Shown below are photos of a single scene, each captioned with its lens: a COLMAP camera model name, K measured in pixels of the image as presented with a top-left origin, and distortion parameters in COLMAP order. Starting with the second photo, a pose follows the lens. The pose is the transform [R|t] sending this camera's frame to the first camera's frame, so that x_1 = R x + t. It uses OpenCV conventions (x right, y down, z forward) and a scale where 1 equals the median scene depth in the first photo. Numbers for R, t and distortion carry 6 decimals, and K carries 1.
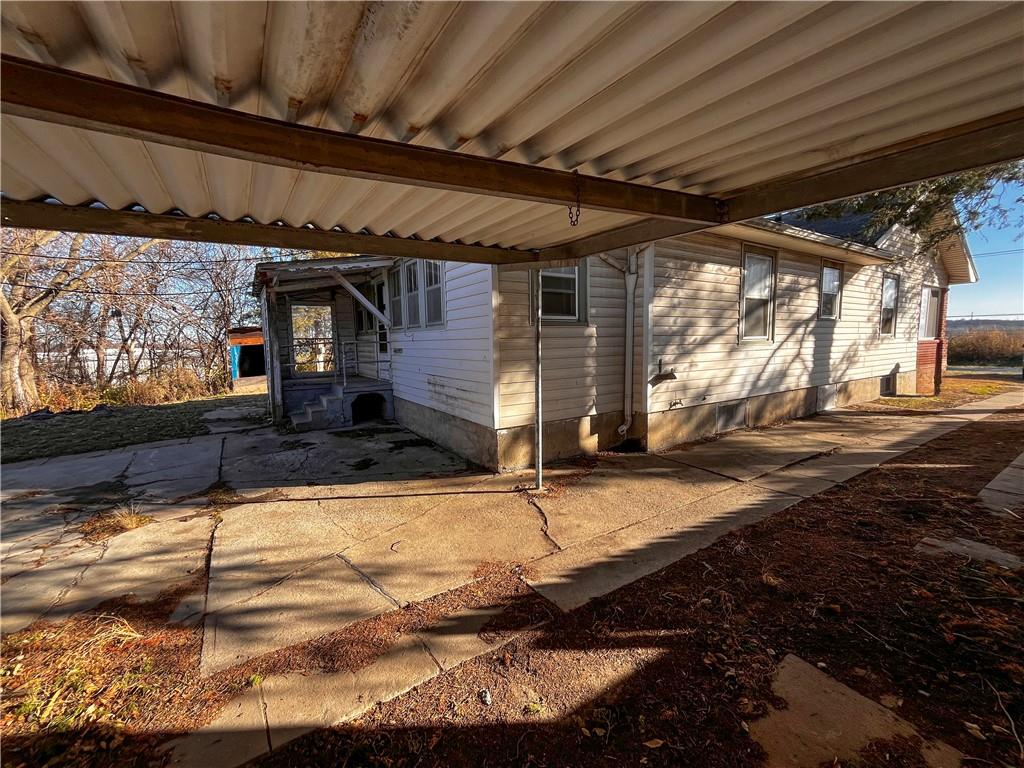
lens RADIAL K [[418.0, 0, 507.3], [0, 418.0, 383.4], [0, 0, 1]] dist [0.001233, -0.000664]
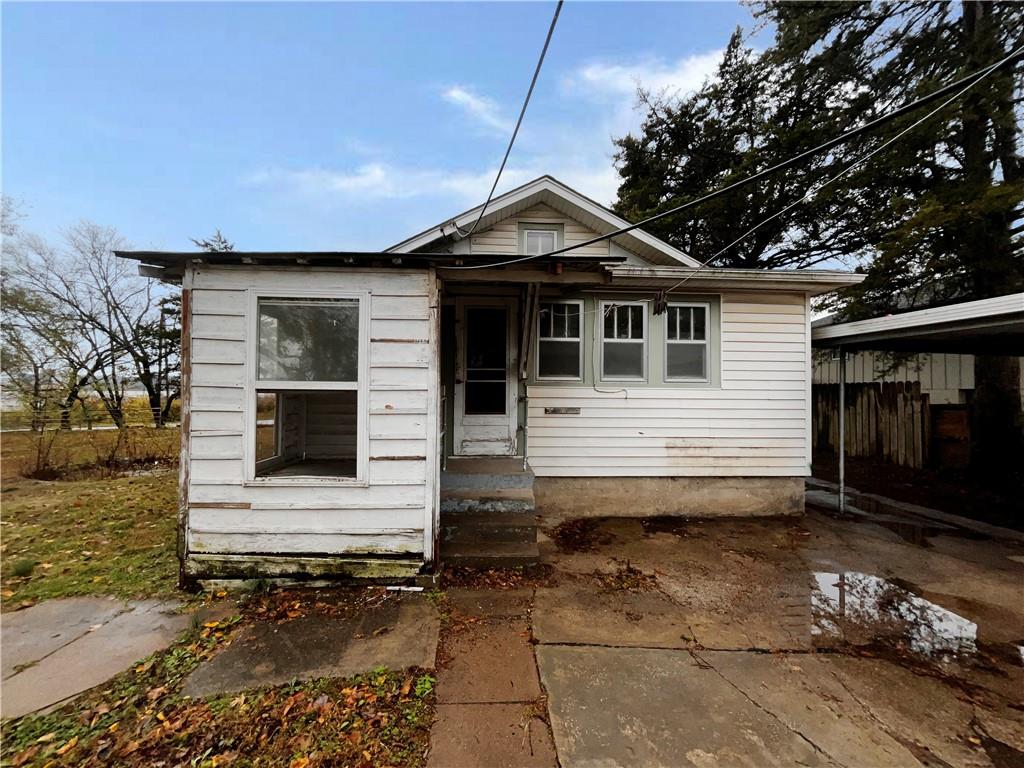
lens RADIAL K [[418.0, 0, 507.3], [0, 418.0, 383.4], [0, 0, 1]] dist [0.001233, -0.000664]
pose [[0.502896, 0.031730, 0.863764, -1.218435], [0.076513, 0.993769, -0.081053, -0.095870], [-0.860954, 0.106850, 0.497335, 0.930862]]
